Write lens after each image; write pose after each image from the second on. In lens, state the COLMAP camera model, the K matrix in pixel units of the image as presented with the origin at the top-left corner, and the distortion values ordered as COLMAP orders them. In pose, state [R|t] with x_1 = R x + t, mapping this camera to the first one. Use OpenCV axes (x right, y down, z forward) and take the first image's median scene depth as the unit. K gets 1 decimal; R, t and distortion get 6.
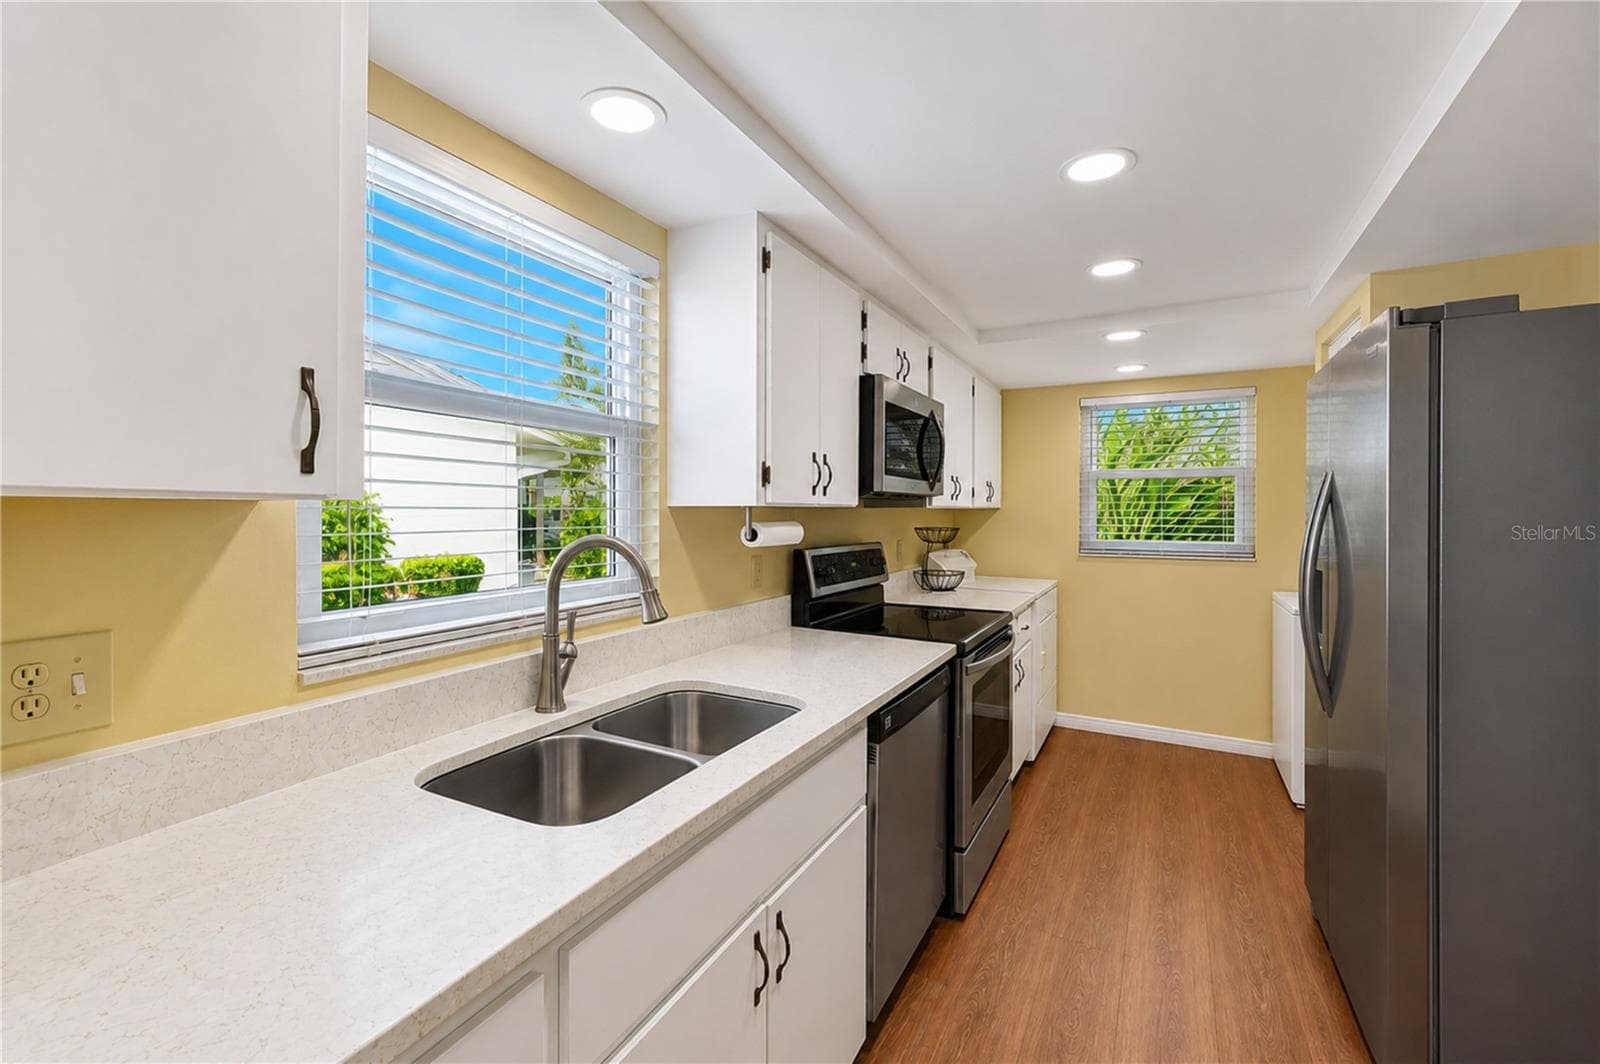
lens RADIAL K [[676.7, 0, 798.9], [0, 676.7, 529.4], [0, 0, 1]] dist [-0.001607, -0.000143]
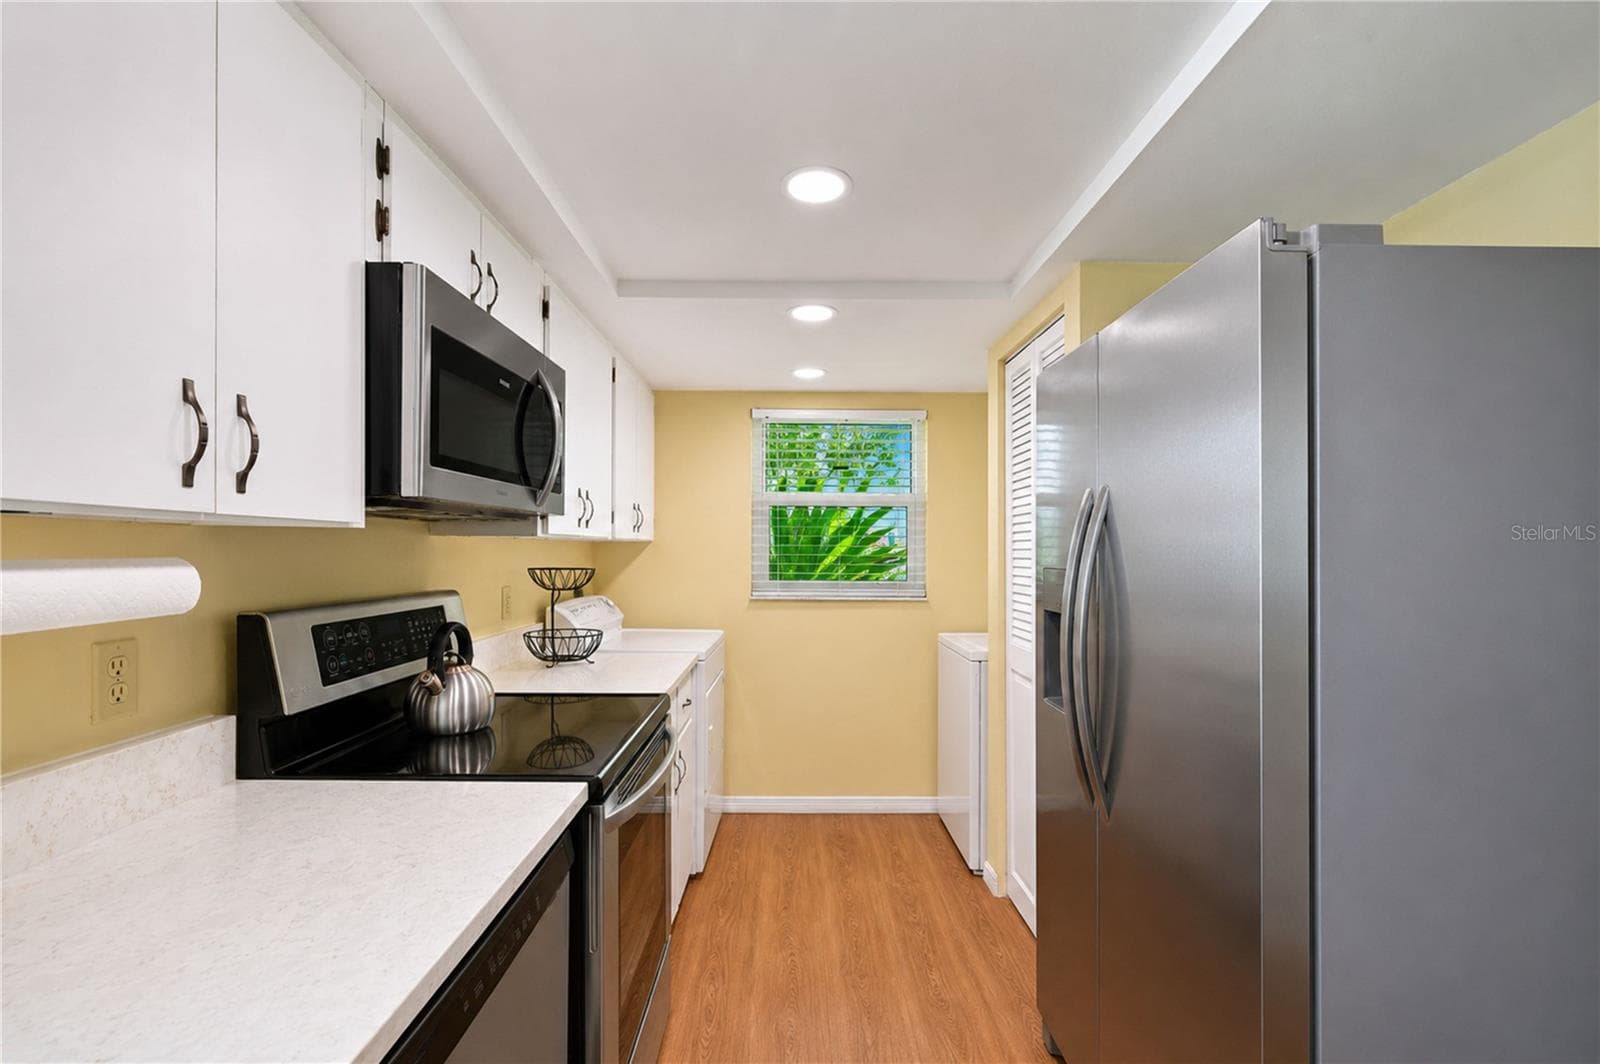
lens RADIAL K [[698.6, 0, 796.9], [0, 698.6, 568.0], [0, 0, 1]] dist [-0.007804, 0.000406]
pose [[0.881856, -0.007509, 0.471459, 0.104594], [0.007433, 0.999970, 0.002024, -0.002474], [-0.471460, 0.001720, 0.881886, 0.342510]]
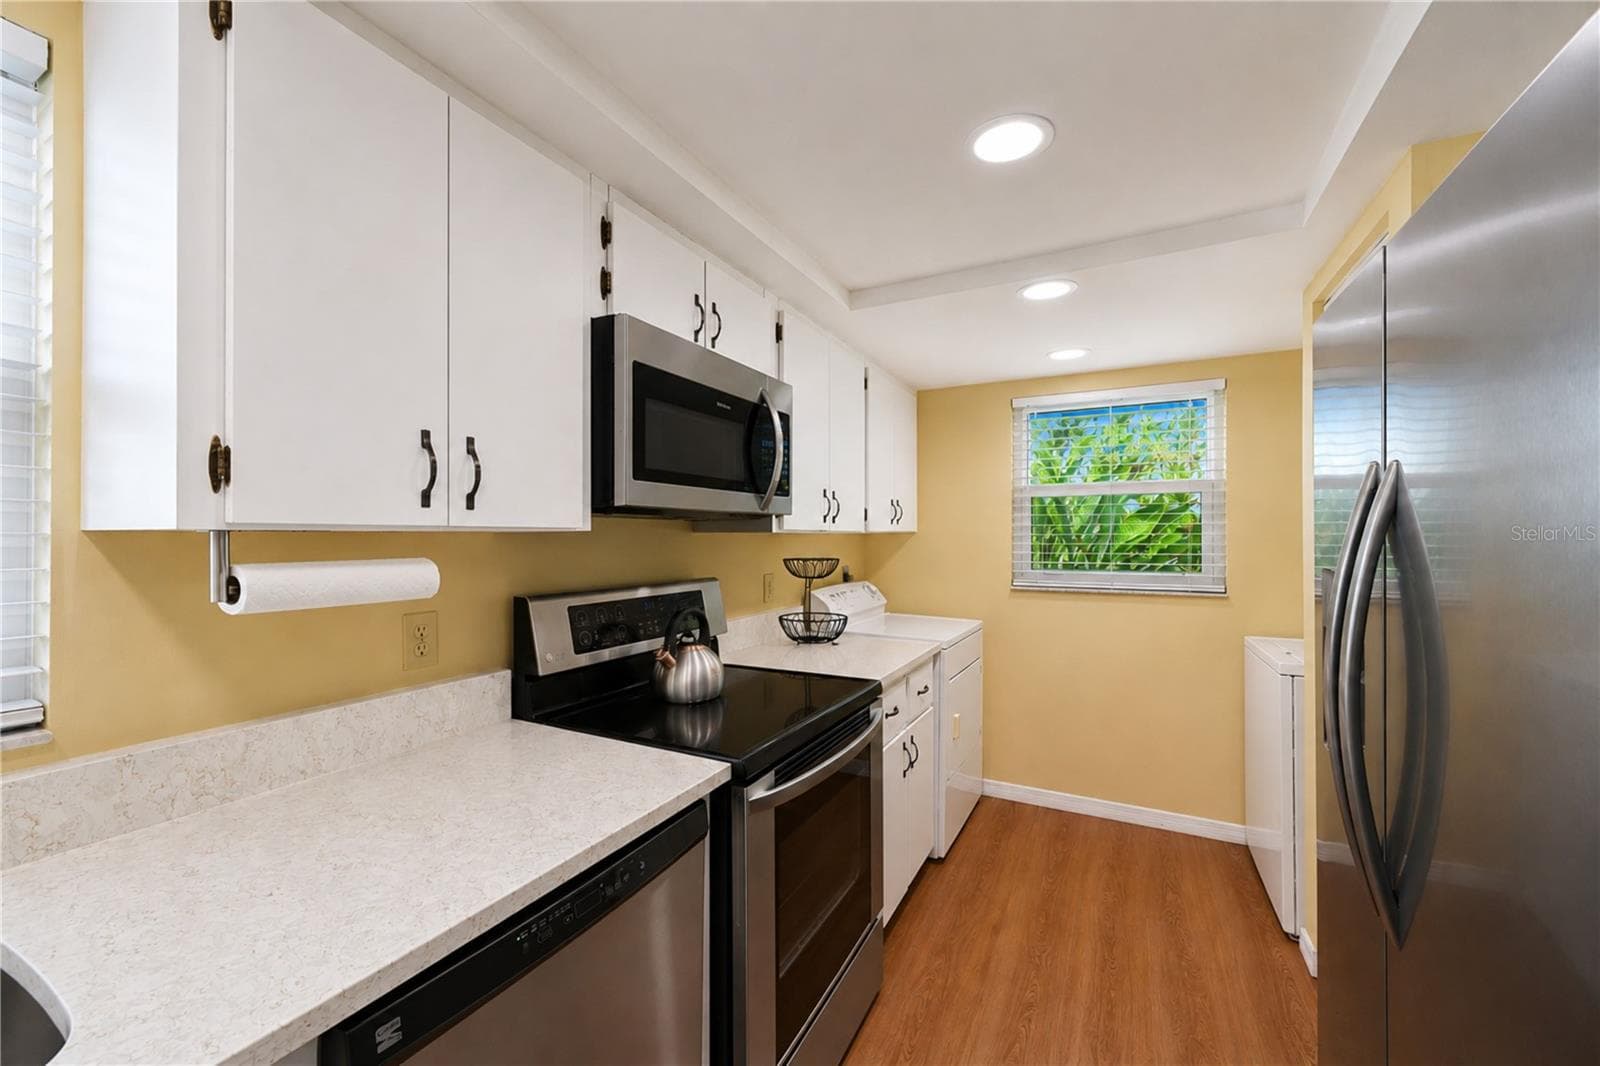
lens RADIAL K [[637.8, 0, 793.9], [0, 637.8, 555.2], [0, 0, 1]] dist [0.003836, 0.000051]
pose [[0.999975, -0.000558, 0.007087, 0.227333], [0.000527, 0.999990, 0.004438, -0.012098], [-0.007089, -0.004434, 0.999965, 0.352283]]
